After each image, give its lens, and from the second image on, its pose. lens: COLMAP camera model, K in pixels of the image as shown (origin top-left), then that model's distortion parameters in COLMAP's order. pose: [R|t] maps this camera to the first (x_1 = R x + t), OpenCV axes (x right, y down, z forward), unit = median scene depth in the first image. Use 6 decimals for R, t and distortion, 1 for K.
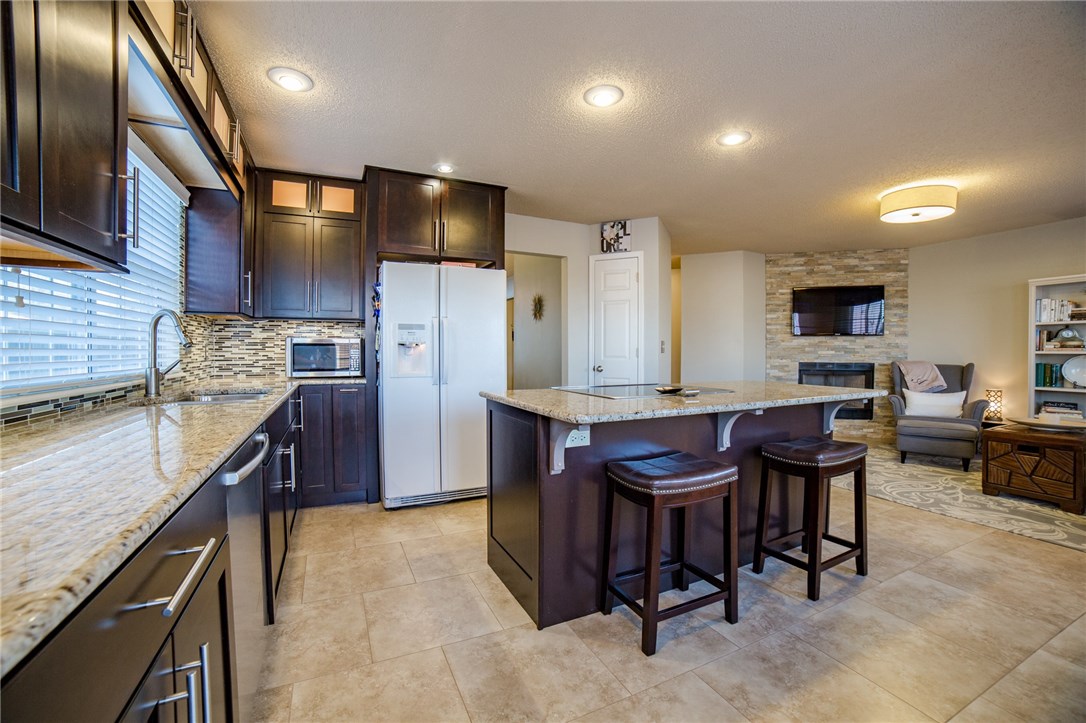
lens RADIAL K [[444.8, 0, 530.8], [0, 444.8, 357.0], [0, 0, 1]] dist [-0.097067, 0.032306]
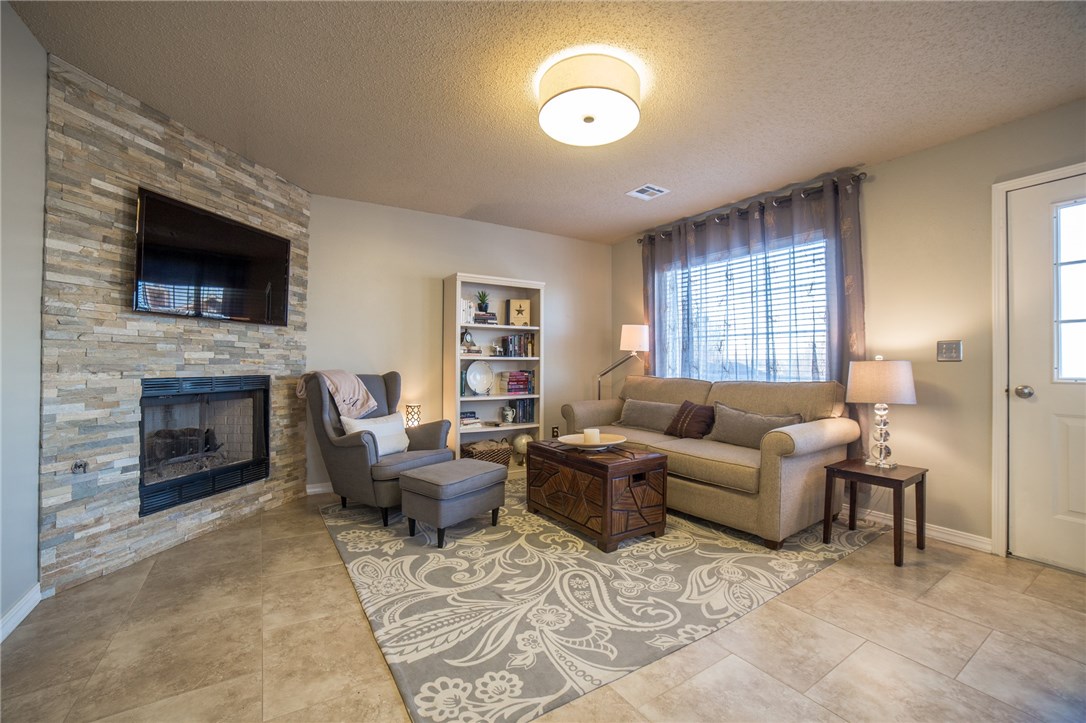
lens RADIAL K [[444.8, 0, 530.8], [0, 444.8, 357.0], [0, 0, 1]] dist [-0.097067, 0.032306]
pose [[-0.115527, 0.007392, 0.993277, 0.284708], [0.004818, 0.999965, -0.006881, -0.005266], [-0.993293, 0.003991, -0.115559, 0.987960]]
